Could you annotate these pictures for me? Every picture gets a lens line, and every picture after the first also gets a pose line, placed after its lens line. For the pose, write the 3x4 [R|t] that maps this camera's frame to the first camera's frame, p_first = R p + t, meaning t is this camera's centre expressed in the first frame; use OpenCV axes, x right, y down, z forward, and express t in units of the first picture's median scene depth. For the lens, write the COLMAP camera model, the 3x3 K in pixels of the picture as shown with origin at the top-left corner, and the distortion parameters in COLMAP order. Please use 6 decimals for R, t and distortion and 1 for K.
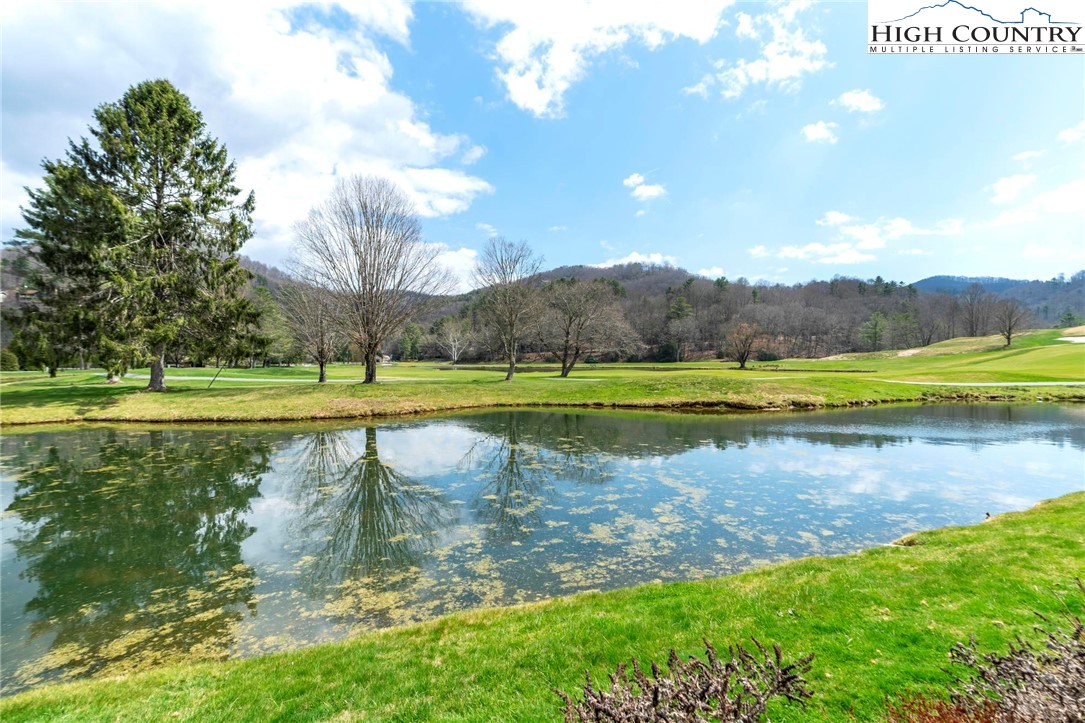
lens RADIAL K [[493.0, 0, 543.3], [0, 493.0, 359.2], [0, 0, 1]] dist [0.009259, 0.000281]
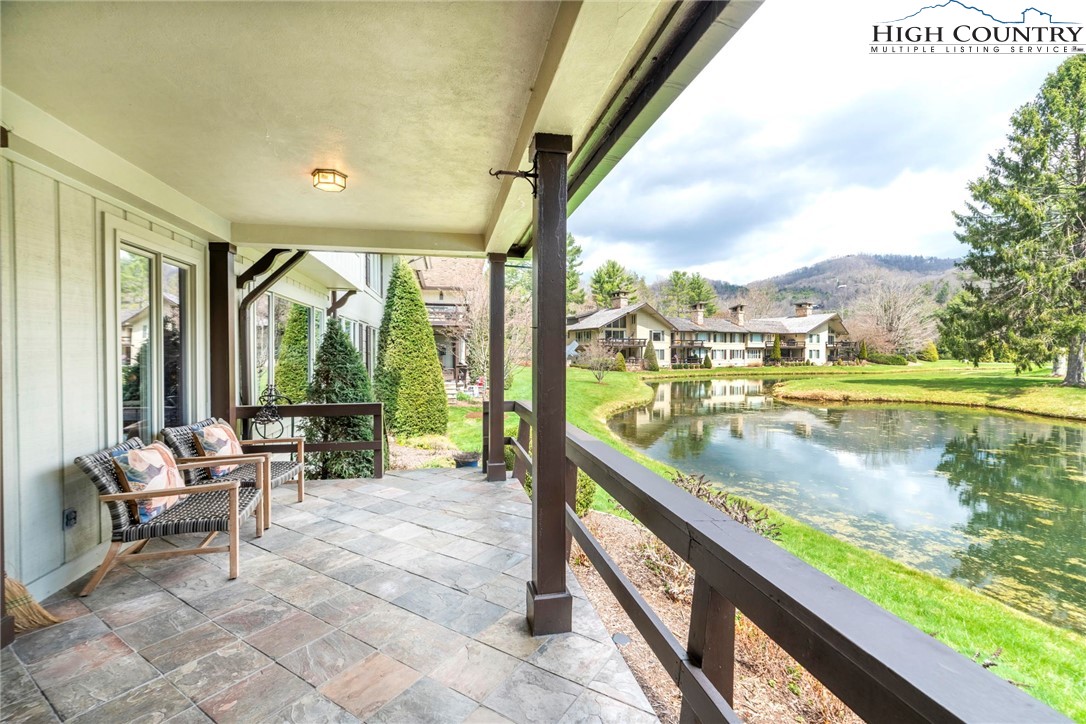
lens RADIAL K [[486.9, 0, 543.0], [0, 486.9, 362.0], [0, 0, 1]] dist [-0.002222, 0.007002]
pose [[-0.018999, 0.021258, -0.999593, 0.165279], [-0.000863, 0.999773, 0.021278, -0.000110], [0.999819, 0.001267, -0.018976, 0.017194]]
